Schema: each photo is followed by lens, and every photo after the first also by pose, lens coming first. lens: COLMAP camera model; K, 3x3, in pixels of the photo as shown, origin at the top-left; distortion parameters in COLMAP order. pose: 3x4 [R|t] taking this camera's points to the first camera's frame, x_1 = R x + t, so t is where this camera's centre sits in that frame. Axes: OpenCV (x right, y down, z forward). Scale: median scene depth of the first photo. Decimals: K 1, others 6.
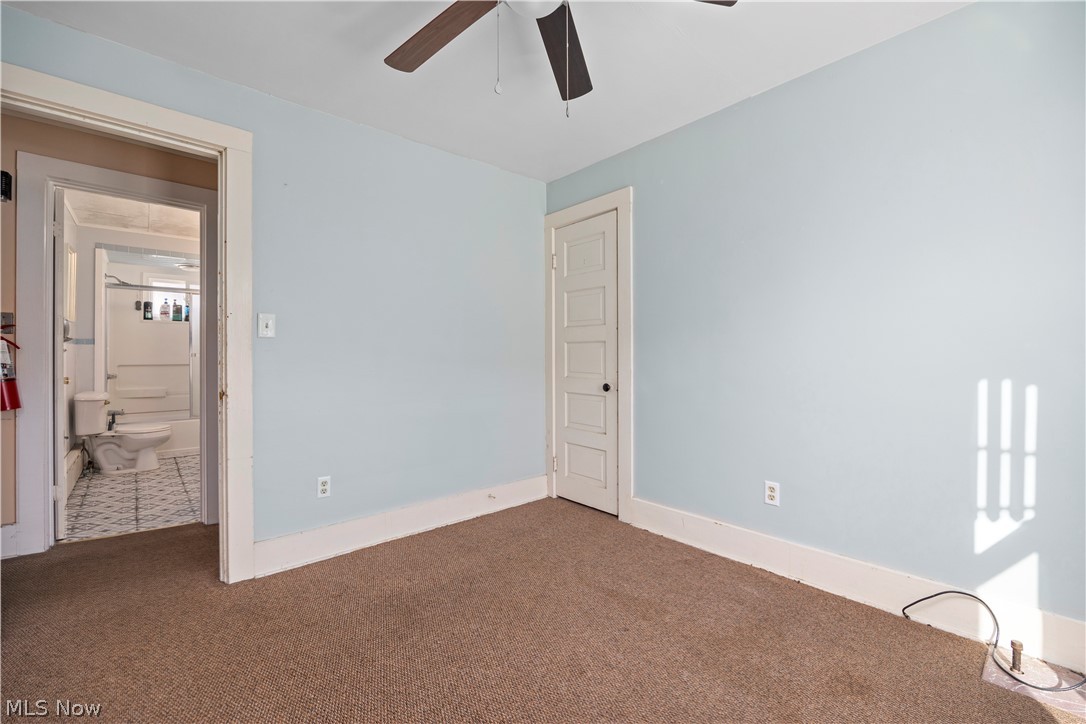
lens RADIAL K [[456.7, 0, 540.5], [0, 456.7, 357.0], [0, 0, 1]] dist [-0.014648, 0.001279]
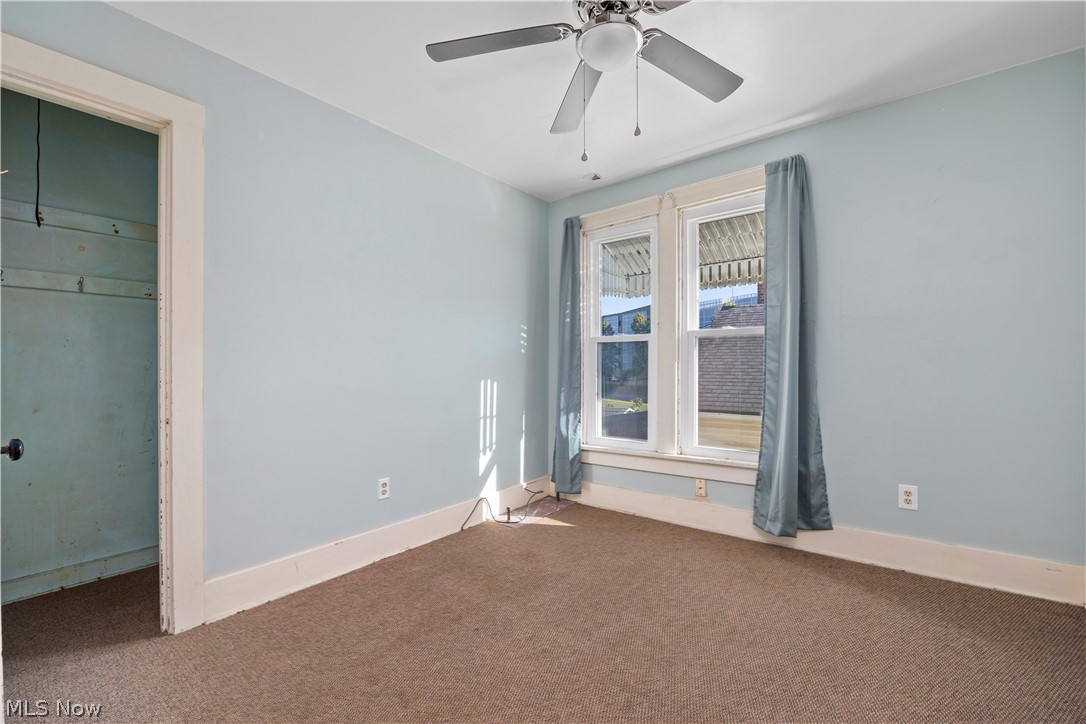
lens RADIAL K [[456.7, 0, 539.1], [0, 456.7, 365.2], [0, 0, 1]] dist [-0.014648, 0.001279]
pose [[-0.186605, 0.015022, 0.982320, -0.907604], [0.004282, 0.999886, -0.014477, 0.013642], [-0.982426, 0.001505, -0.186648, 1.103112]]
